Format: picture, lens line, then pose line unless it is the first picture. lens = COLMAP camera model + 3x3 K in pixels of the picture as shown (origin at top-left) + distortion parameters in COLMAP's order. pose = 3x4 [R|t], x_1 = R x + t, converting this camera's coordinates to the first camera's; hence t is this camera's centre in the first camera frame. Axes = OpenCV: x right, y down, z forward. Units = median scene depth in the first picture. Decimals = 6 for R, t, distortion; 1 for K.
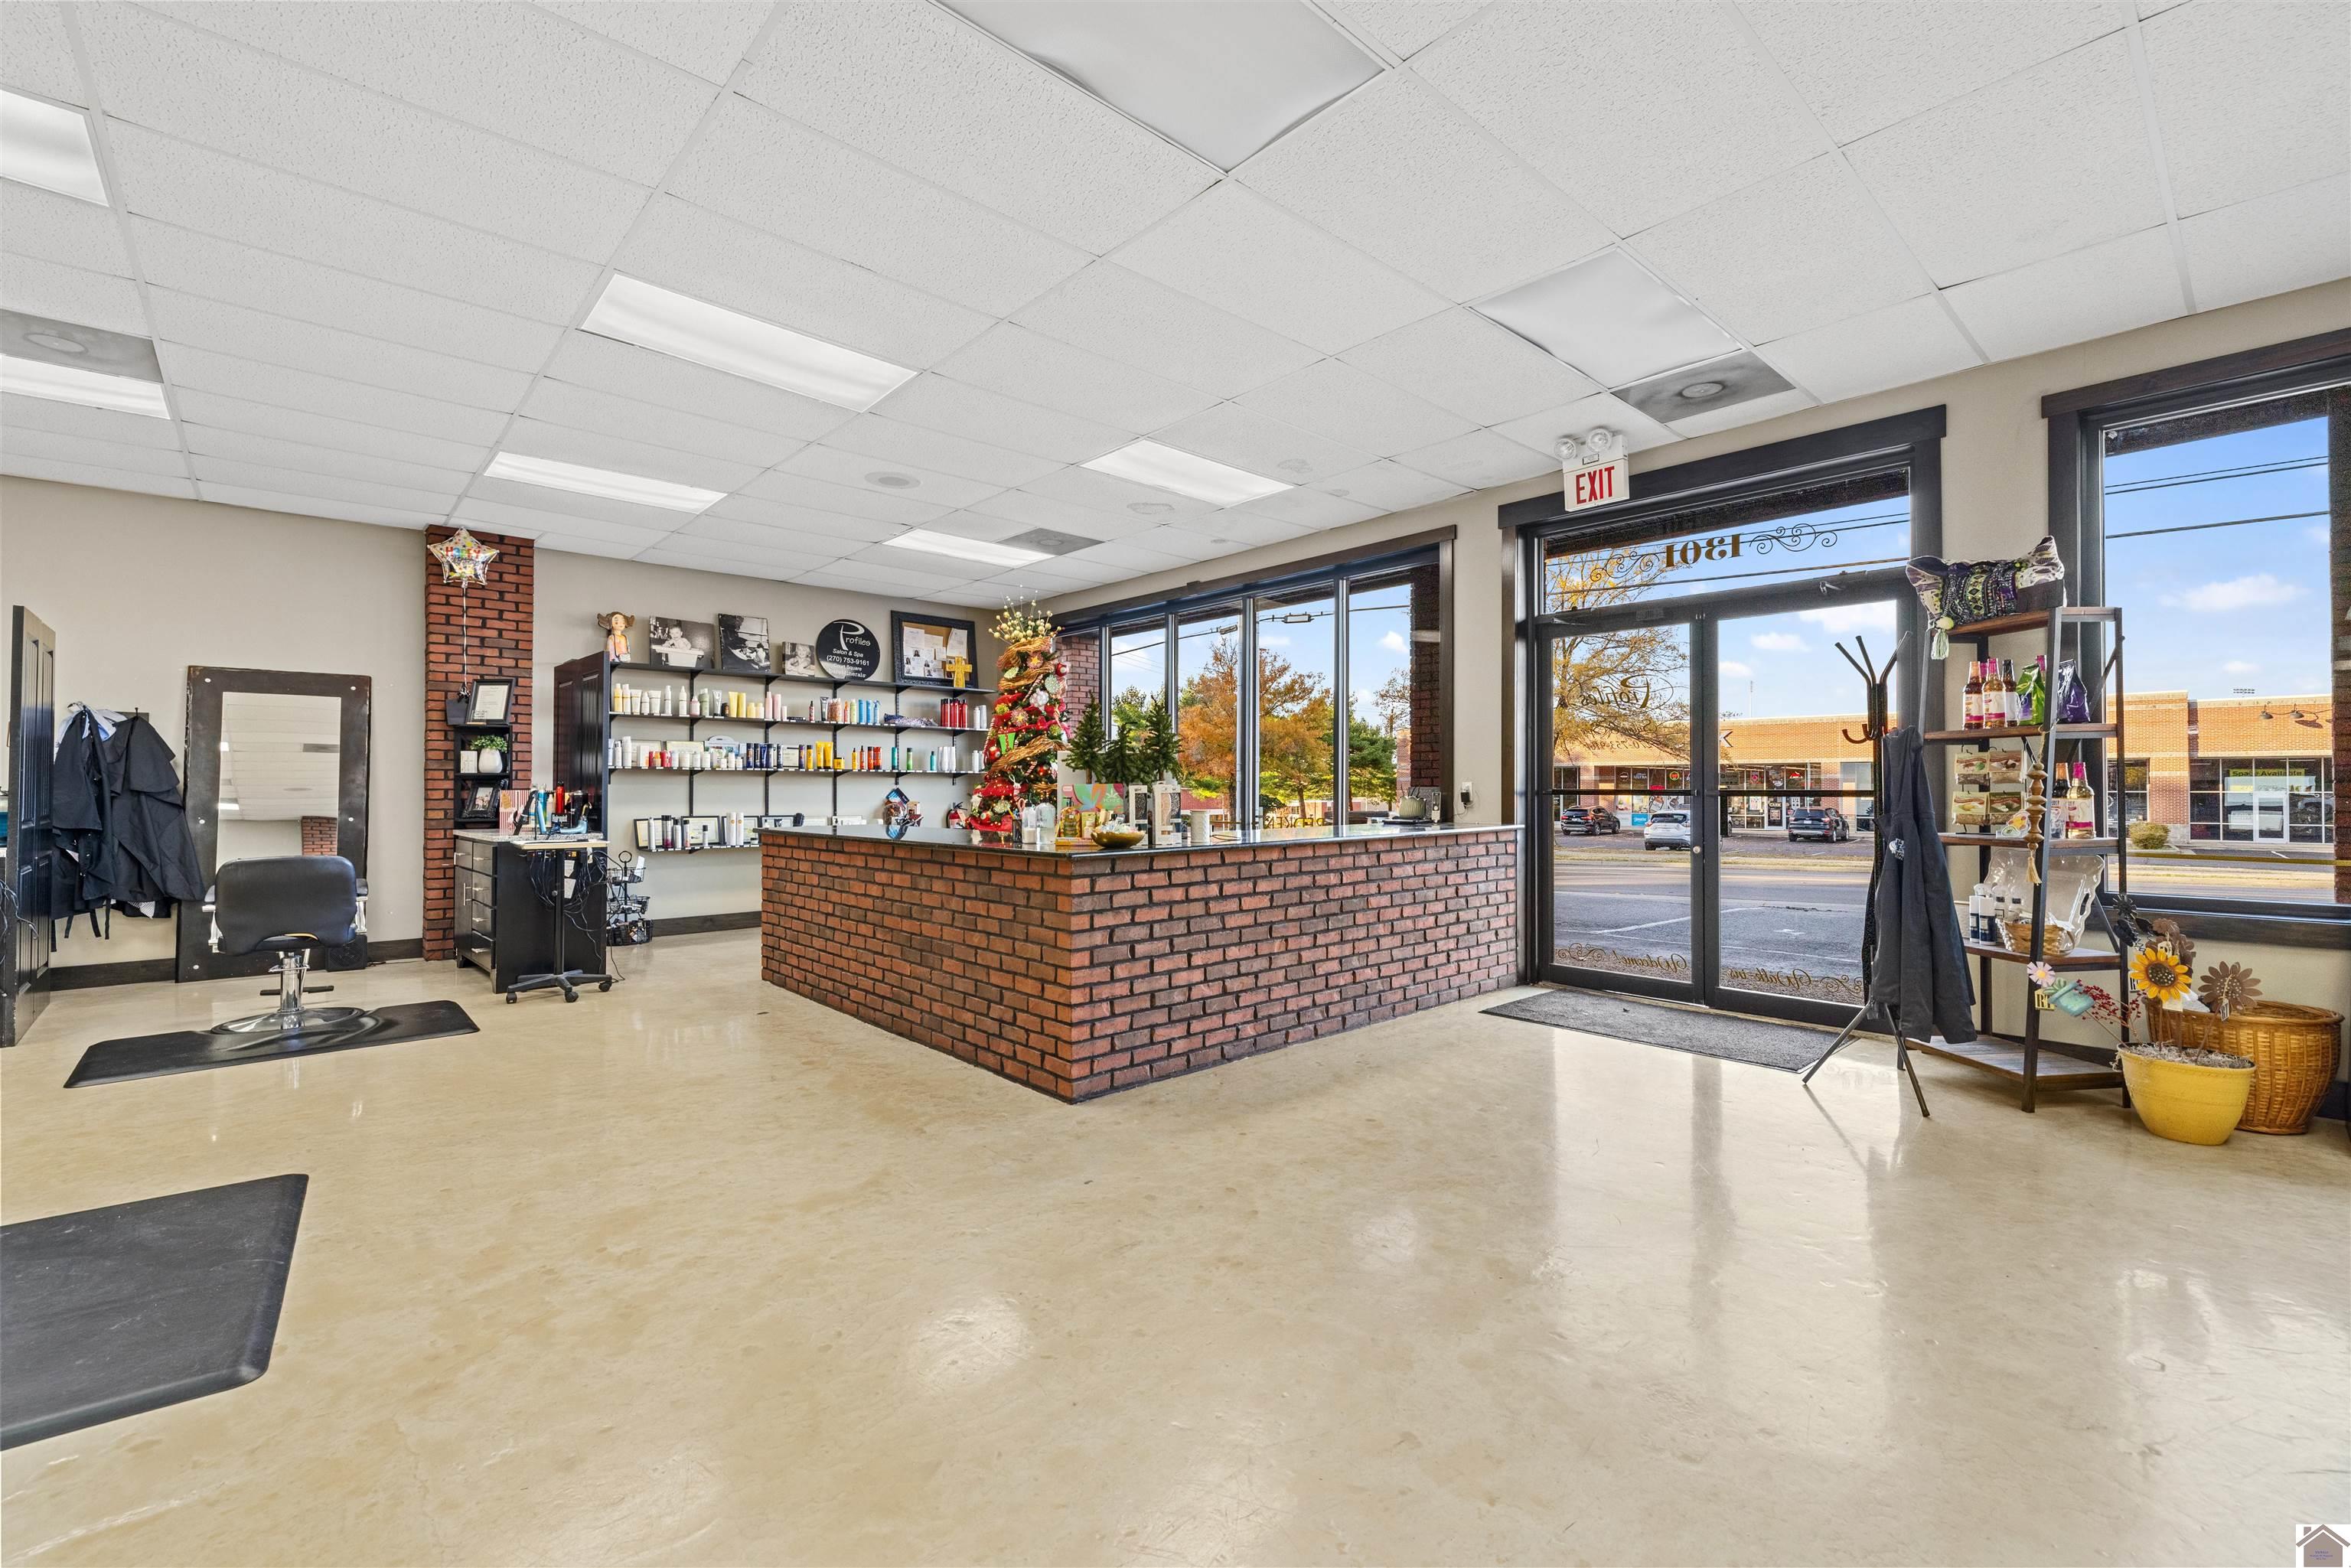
lens RADIAL K [[1002.3, 0, 1173.1], [0, 1002.3, 780.8], [0, 0, 1]] dist [0.002044, -0.000053]
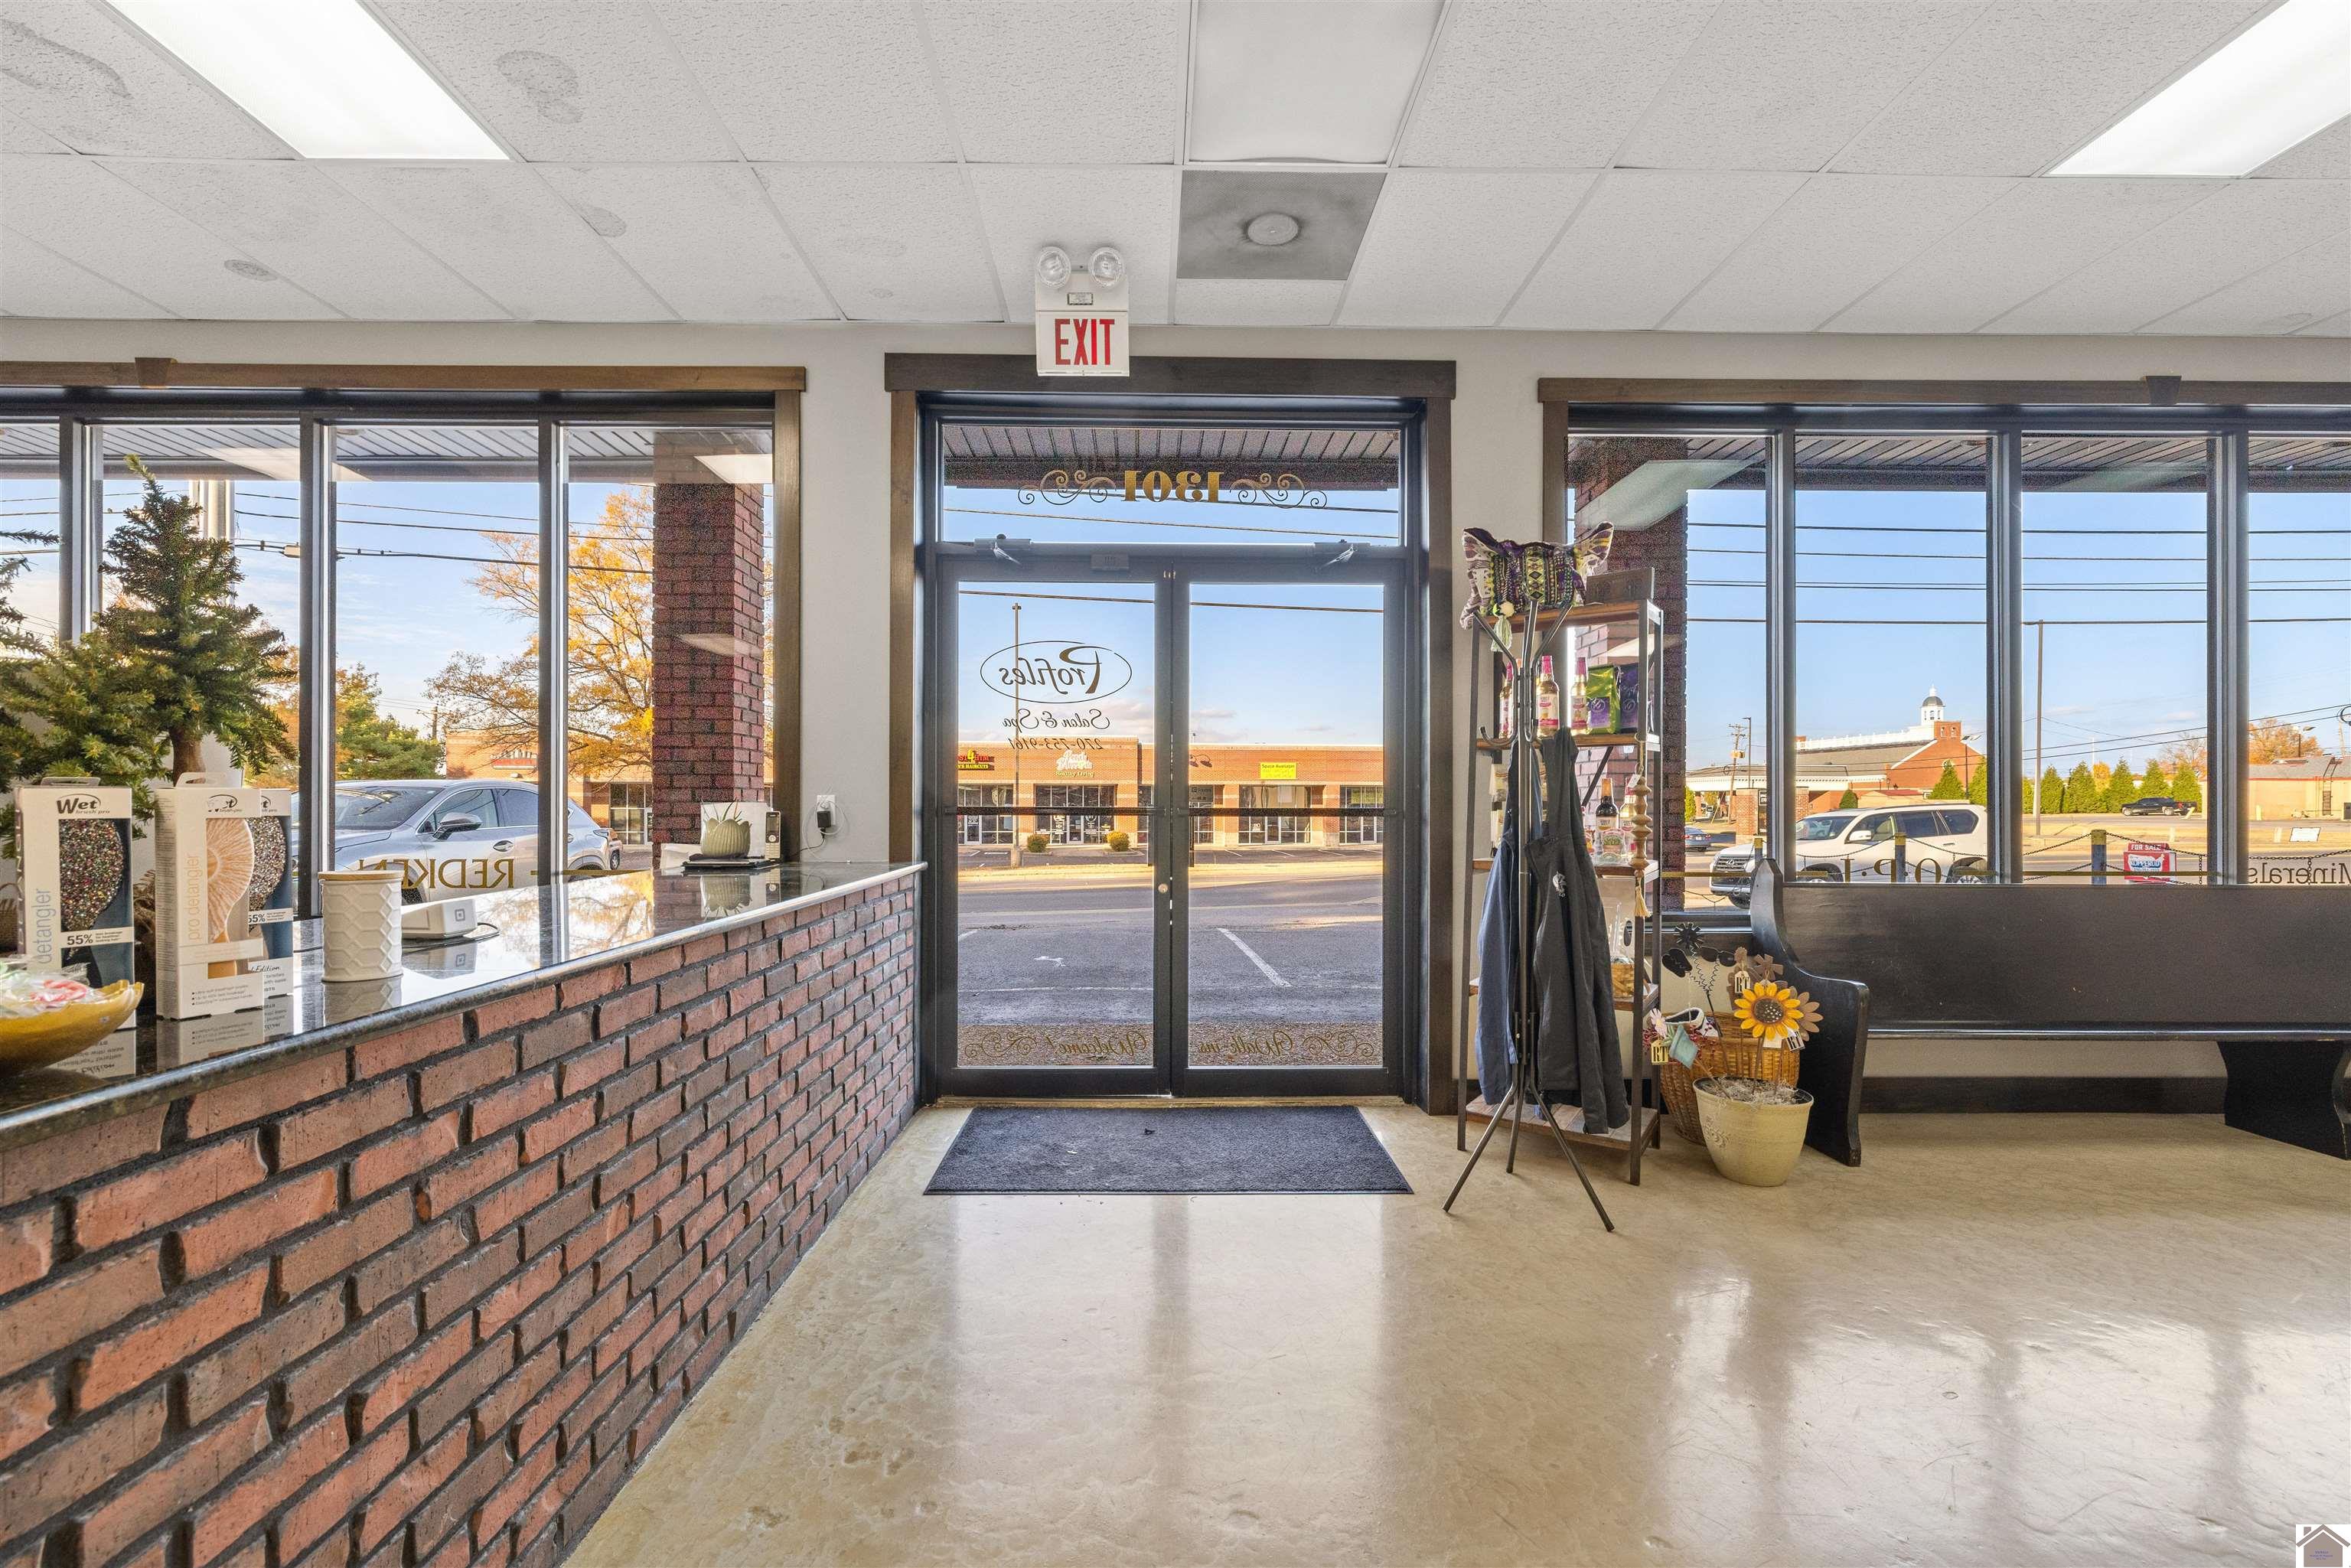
lens RADIAL K [[1002.3, 0, 1170.4], [0, 1002.3, 810.8], [0, 0, 1]] dist [0.002044, -0.000053]
pose [[0.654594, -0.001881, 0.755979, -0.038538], [-0.006816, 0.999942, 0.008389, 0.005376], [-0.755950, -0.010644, 0.654543, 0.547106]]
